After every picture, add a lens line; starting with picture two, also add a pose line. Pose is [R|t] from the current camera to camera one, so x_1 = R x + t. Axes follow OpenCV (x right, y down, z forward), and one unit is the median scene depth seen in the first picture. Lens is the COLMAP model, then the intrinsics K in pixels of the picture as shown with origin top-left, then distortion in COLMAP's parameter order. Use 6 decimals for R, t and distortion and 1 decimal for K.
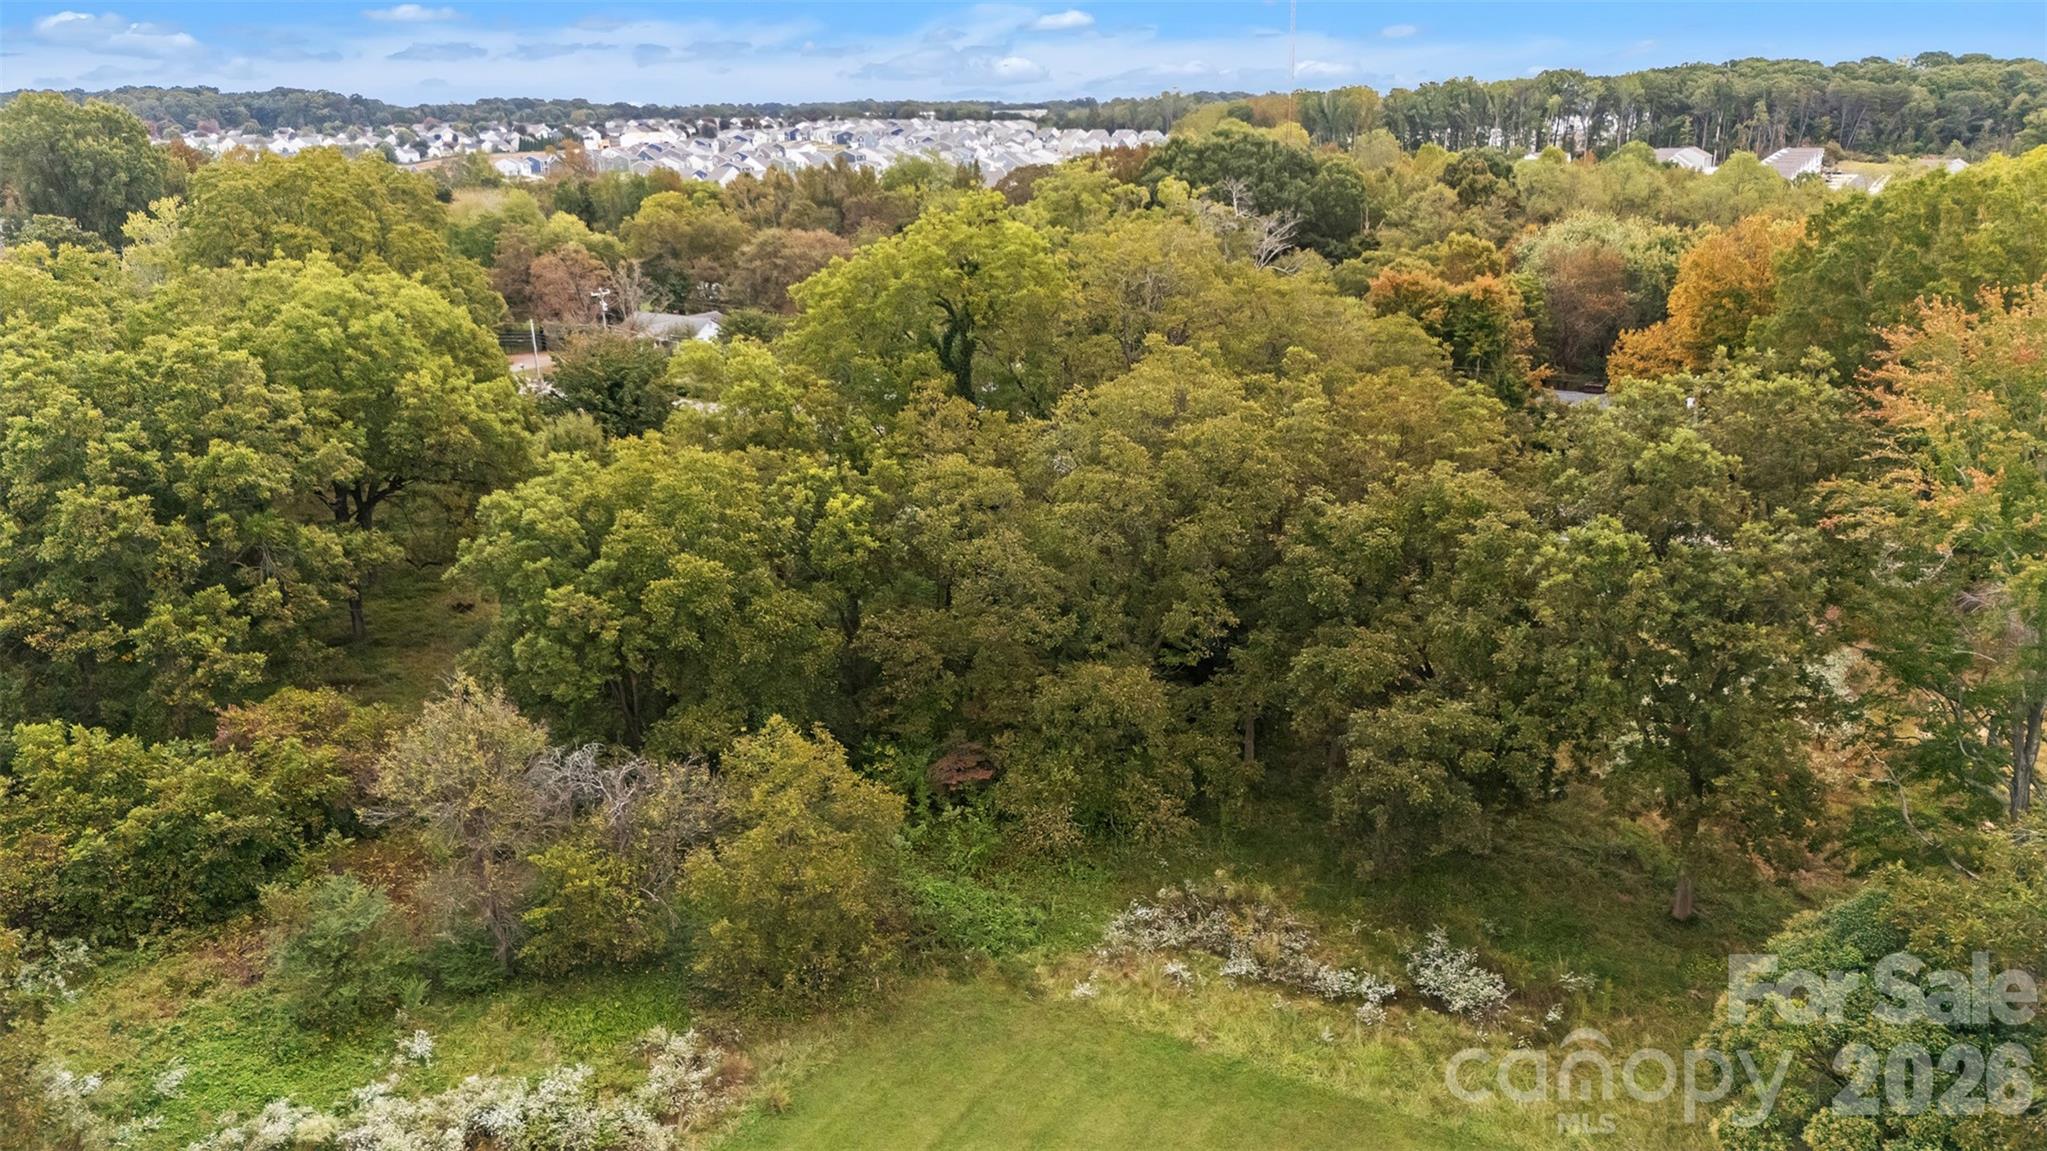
lens RADIAL K [[1456.8, 0, 1023.5], [0, 1456.8, 578.0], [0, 0, 1]] dist [-0.000008, -0.001134]
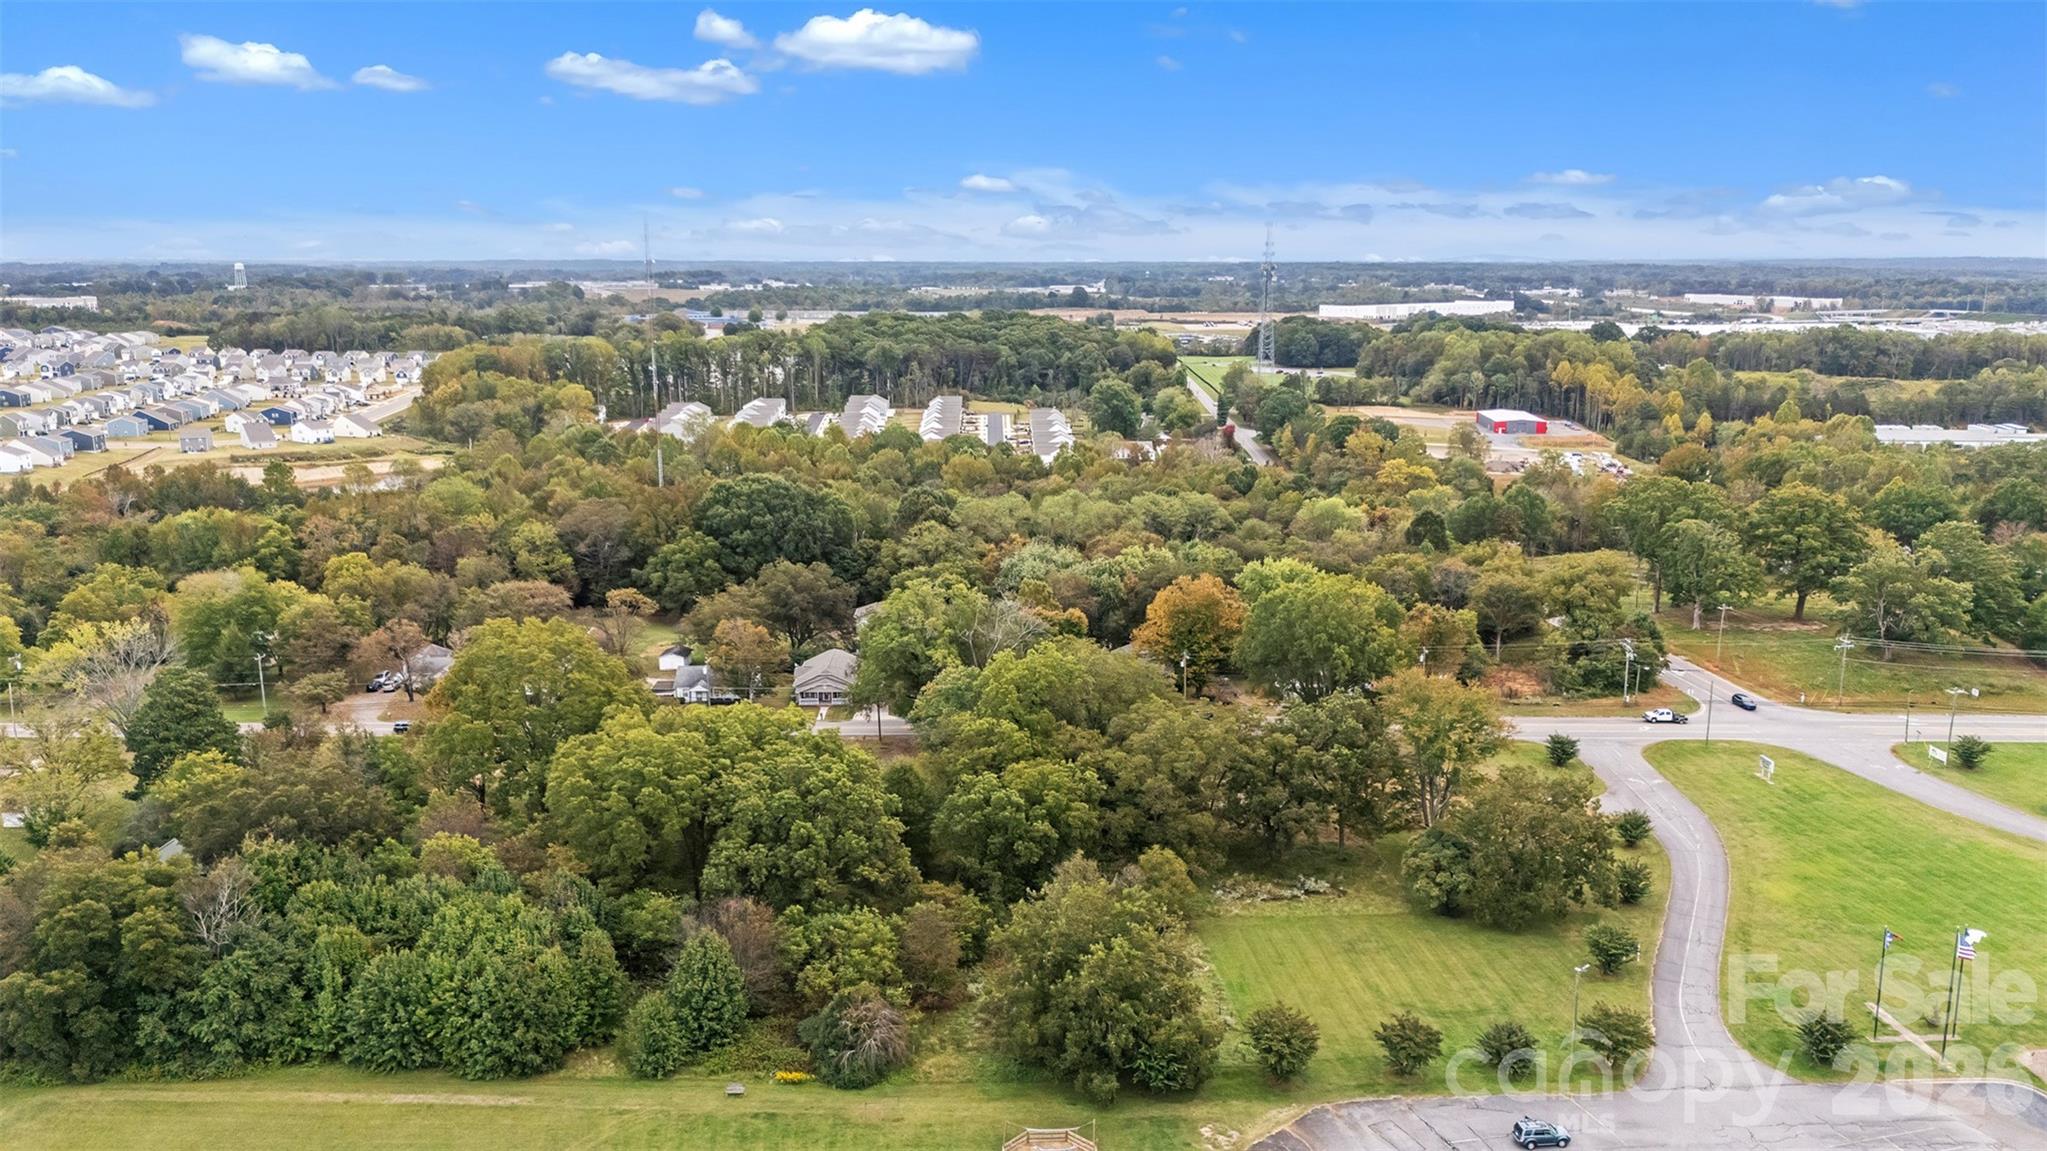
lens RADIAL K [[1456.8, 0, 1022.8], [0, 1456.8, 574.9], [0, 0, 1]] dist [-0.000008, -0.001134]
pose [[0.825596, -0.081853, 0.558293, -0.164663], [0.147395, 0.986354, -0.073354, -0.022627], [-0.544670, 0.142850, 0.826395, -0.120324]]
